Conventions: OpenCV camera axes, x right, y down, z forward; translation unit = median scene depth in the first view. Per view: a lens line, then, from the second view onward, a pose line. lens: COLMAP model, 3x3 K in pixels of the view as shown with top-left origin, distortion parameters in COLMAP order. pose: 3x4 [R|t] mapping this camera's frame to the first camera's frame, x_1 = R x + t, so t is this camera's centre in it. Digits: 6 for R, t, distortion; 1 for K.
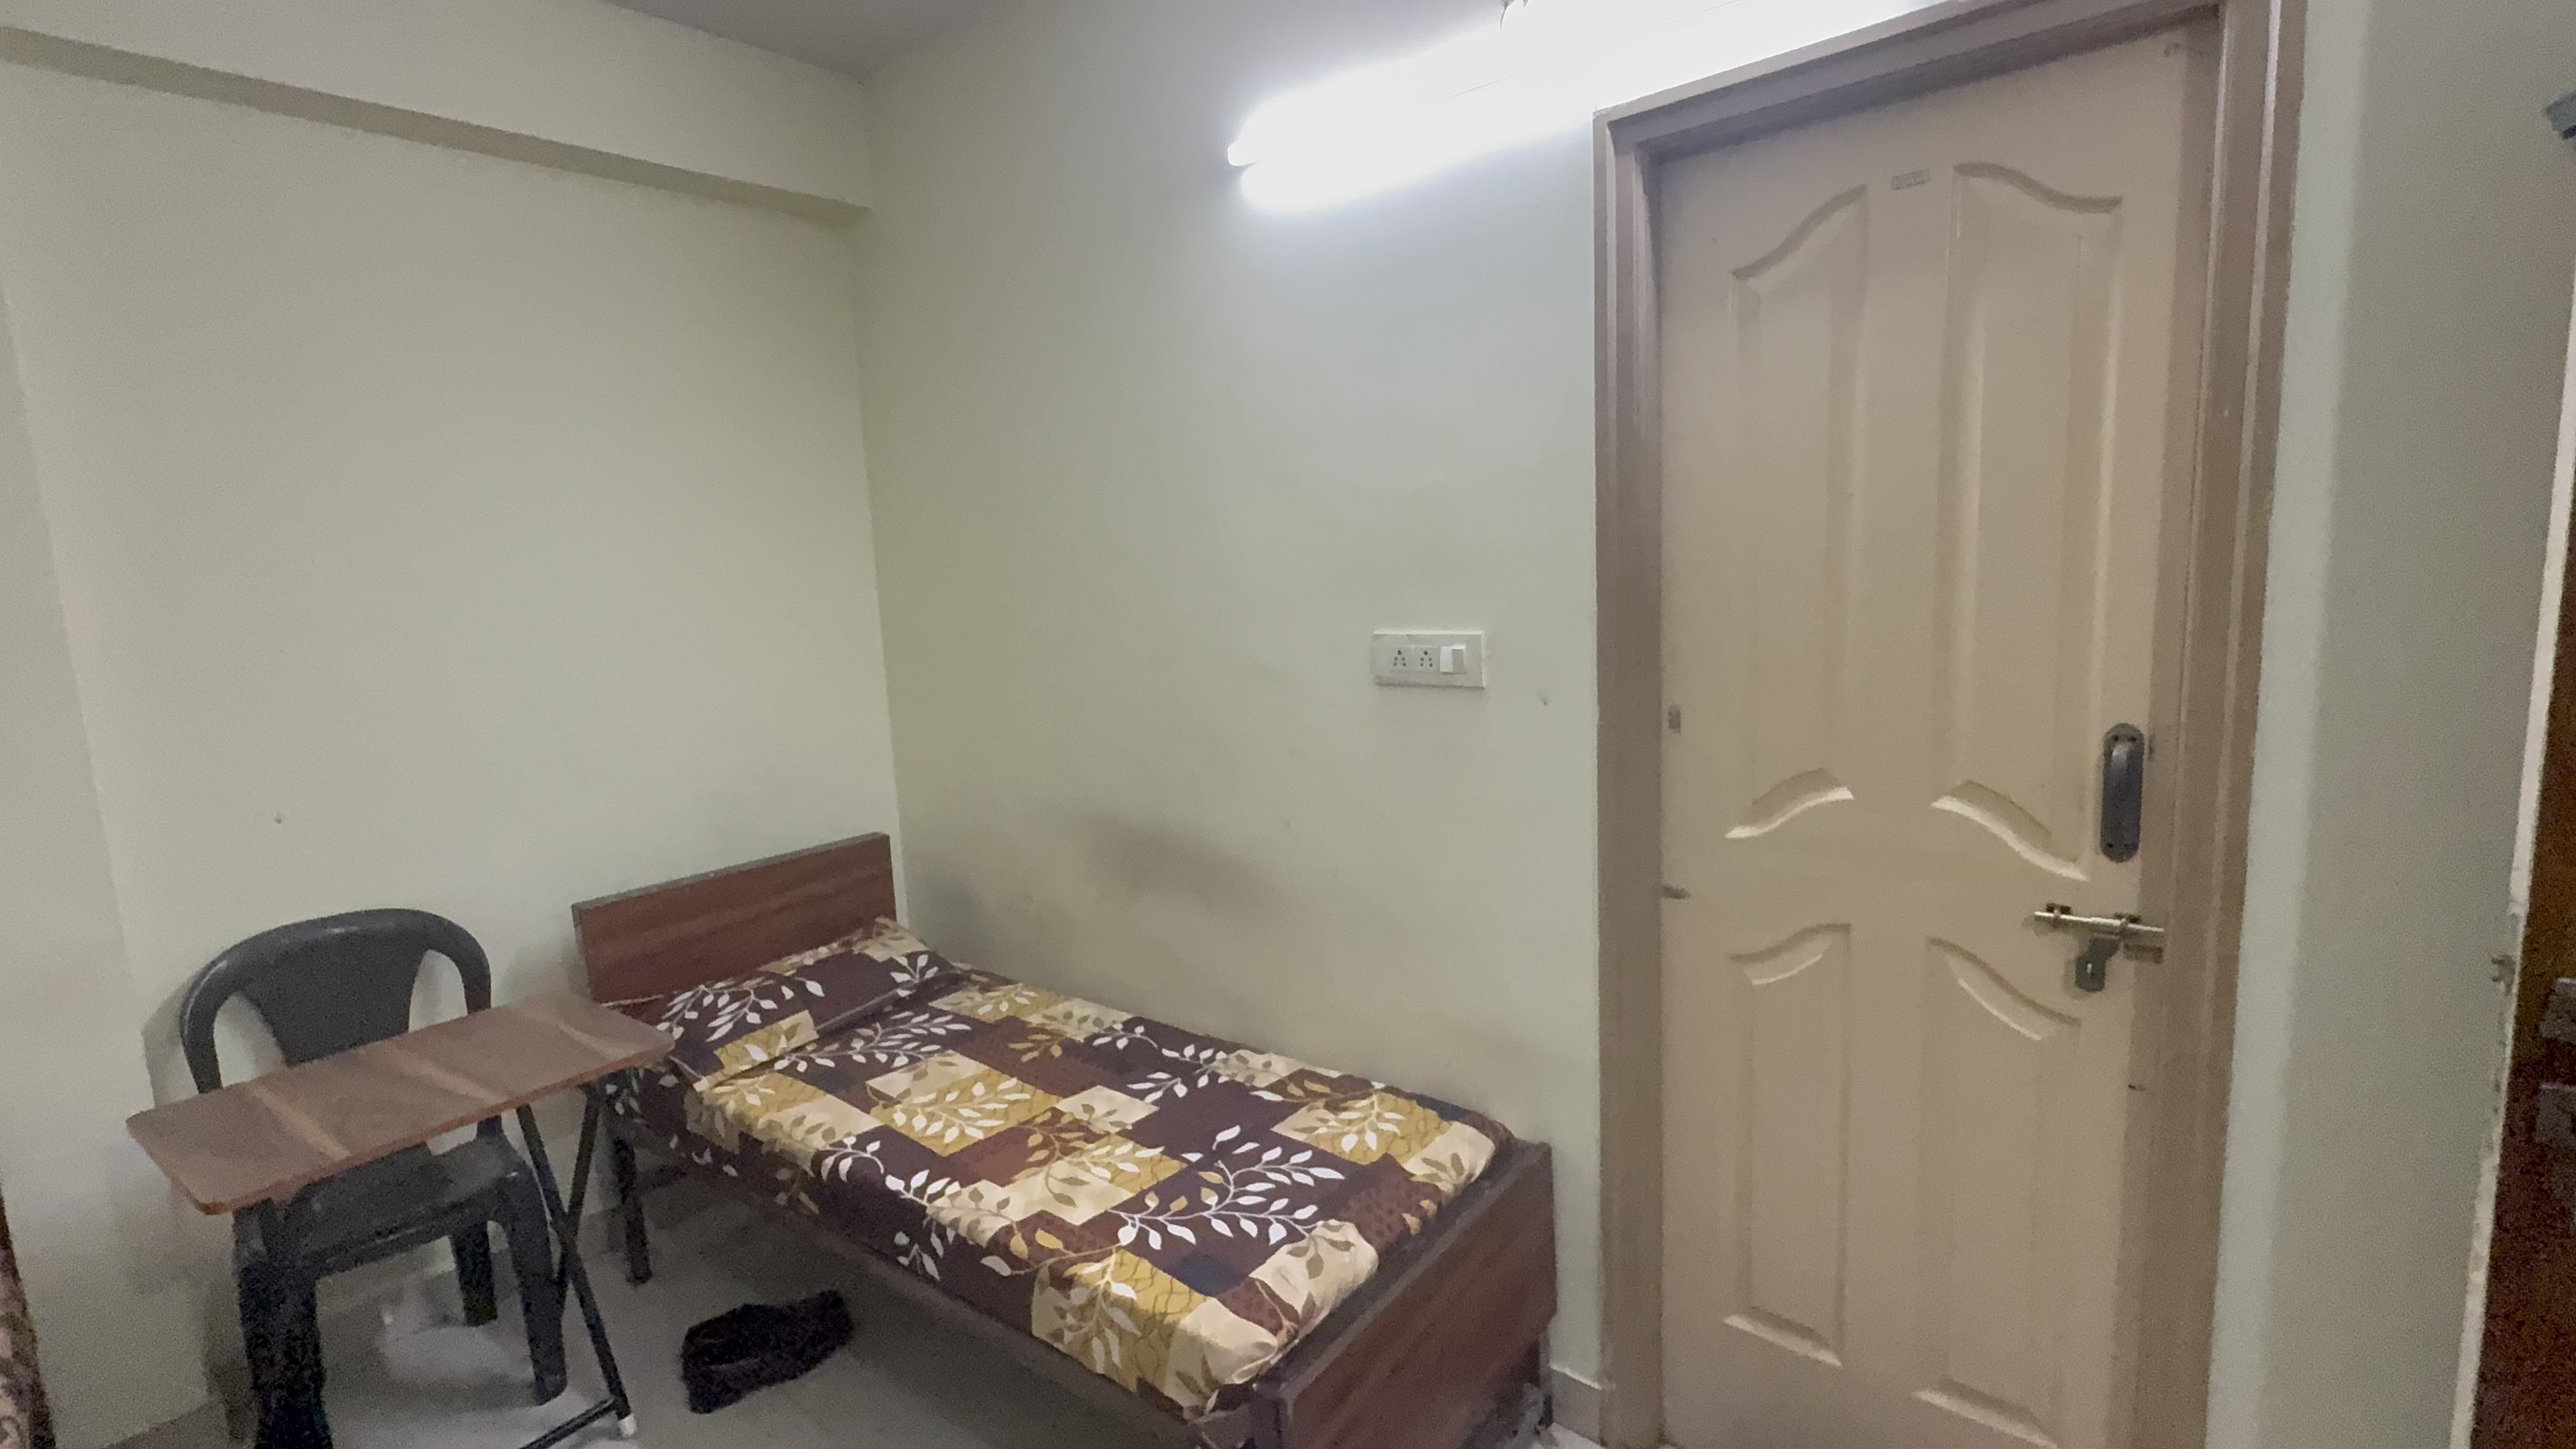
lens RADIAL K [[1182.2, 0, 1288.0], [0, 1182.2, 724.5], [0, 0, 1]] dist [0.001726, 0.000291]
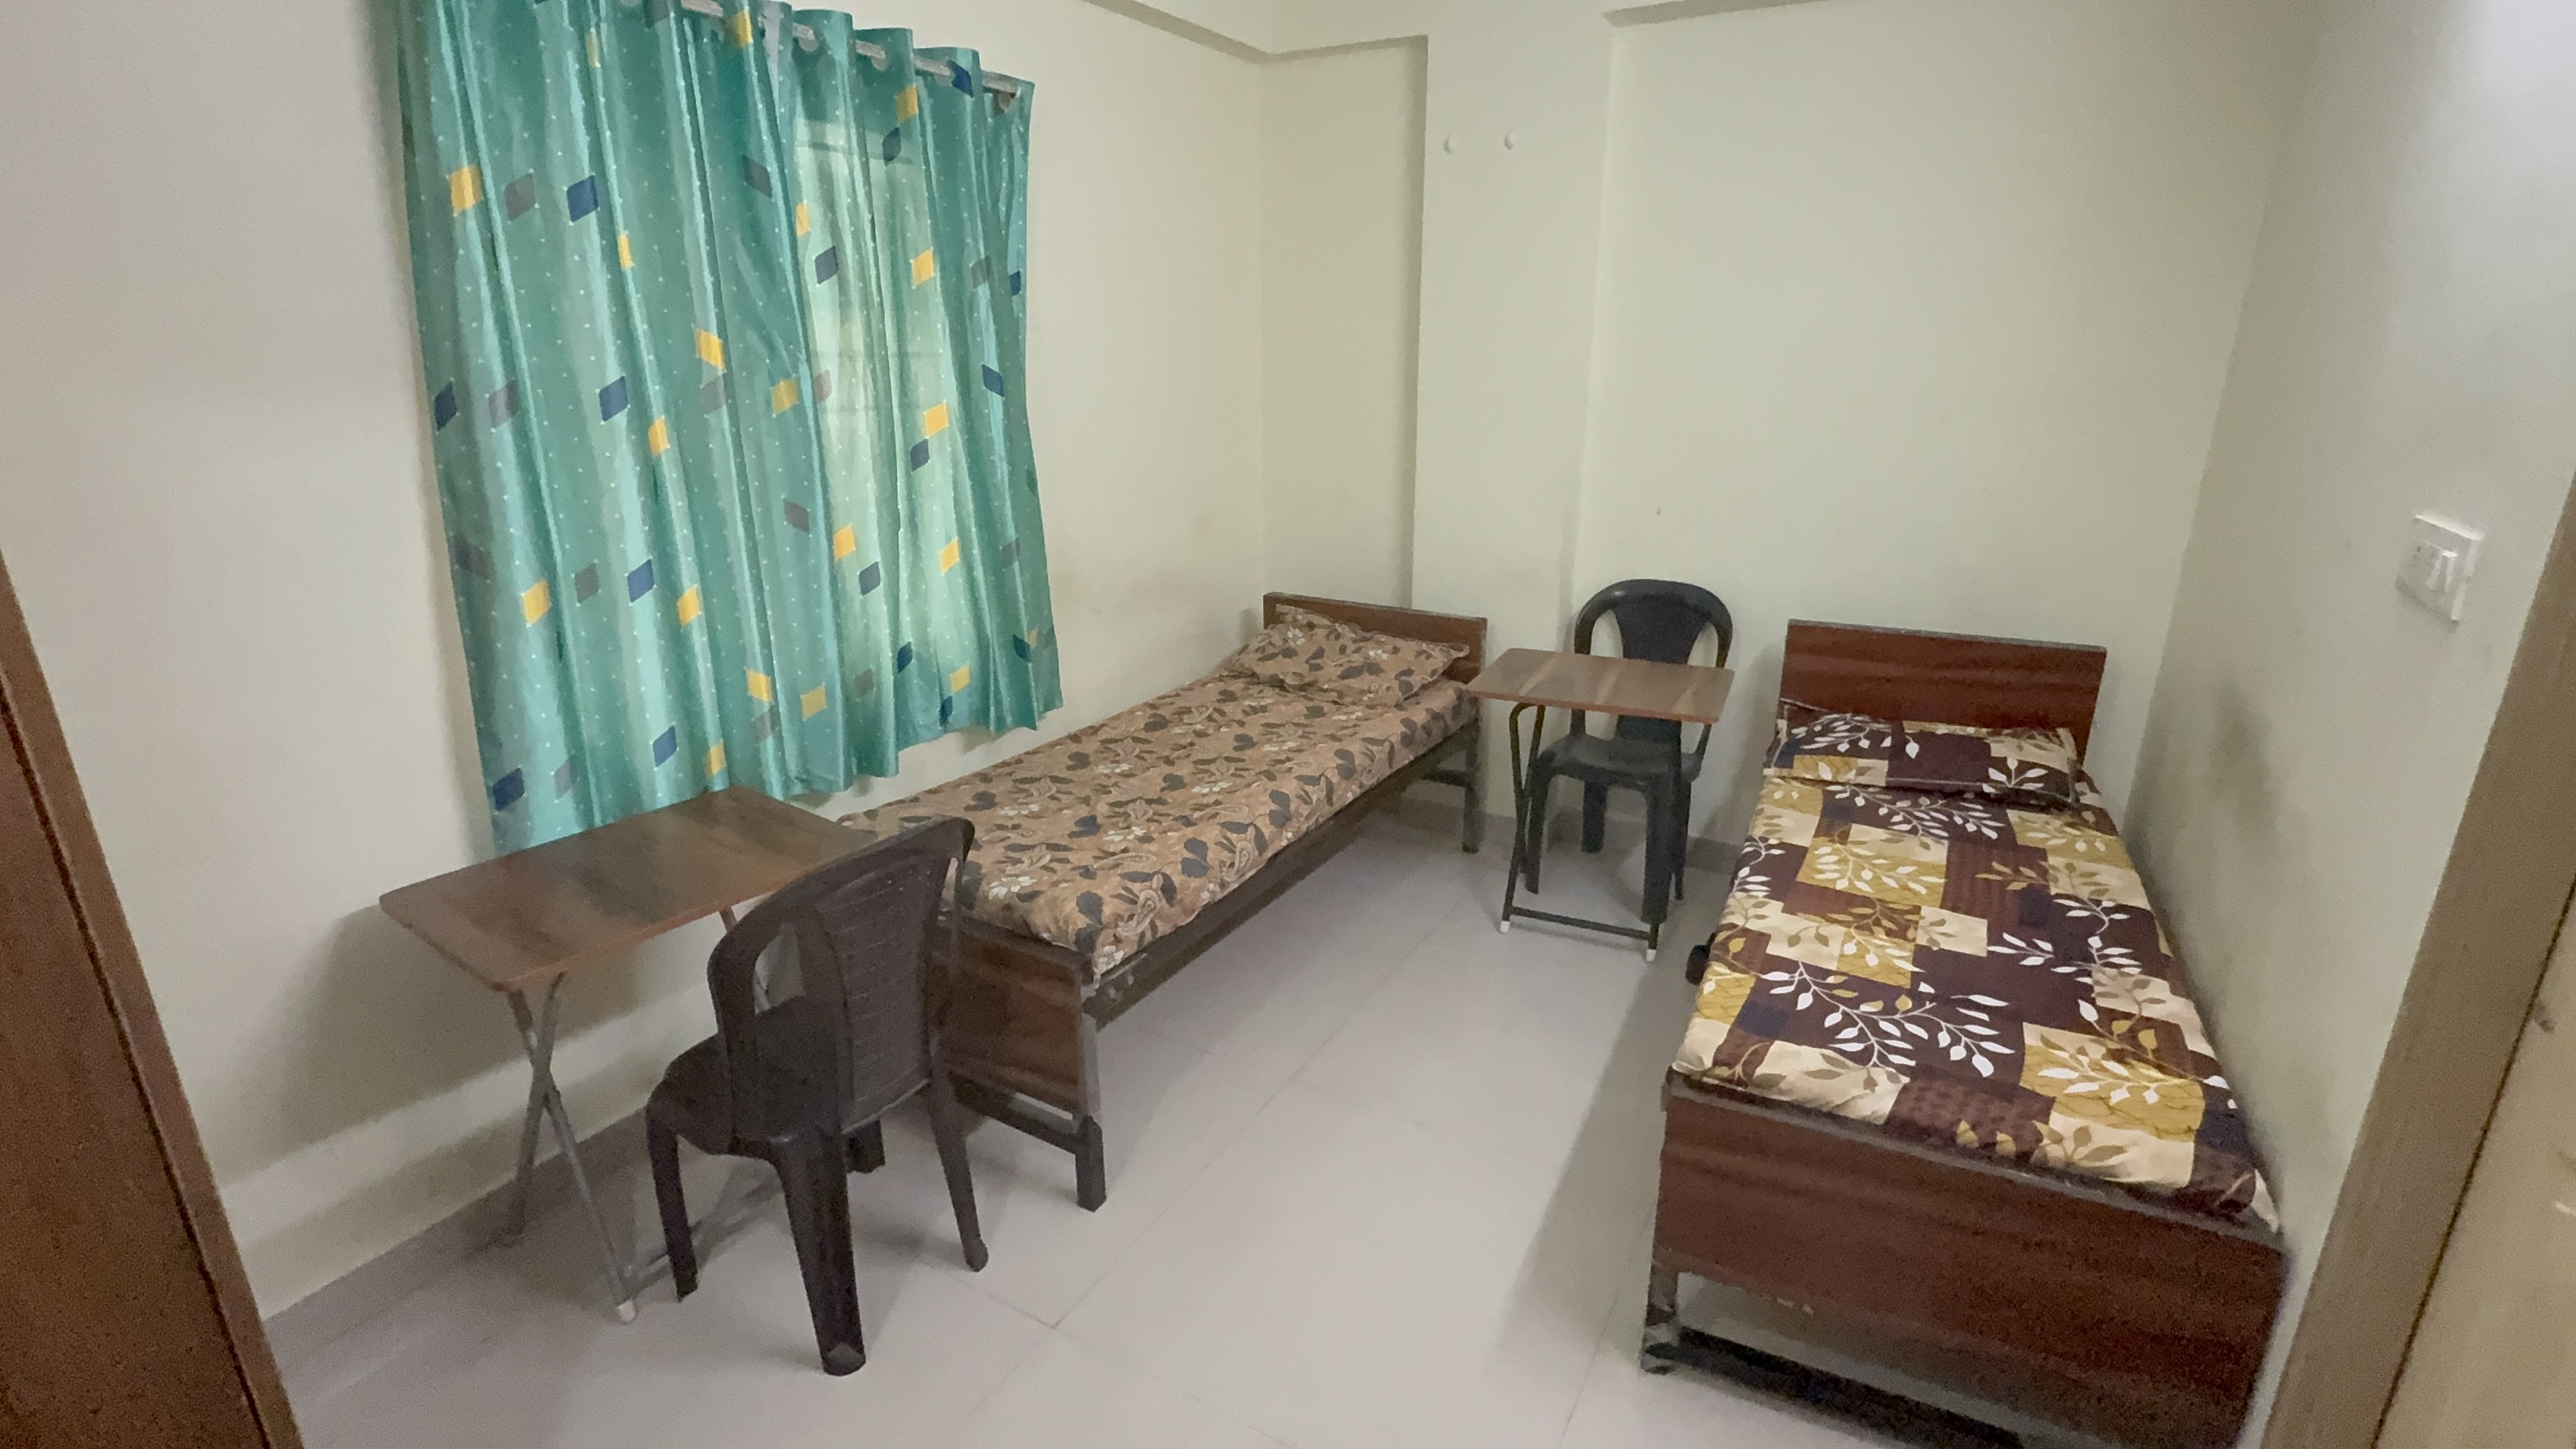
lens RADIAL K [[1182.2, 0, 1288.0], [0, 1182.2, 724.5], [0, 0, 1]] dist [0.001726, 0.000291]
pose [[0.187584, 0.340371, -0.921390, 0.587387], [-0.141871, 0.937594, 0.317474, -0.082940], [0.971949, 0.071165, 0.224166, 0.185232]]
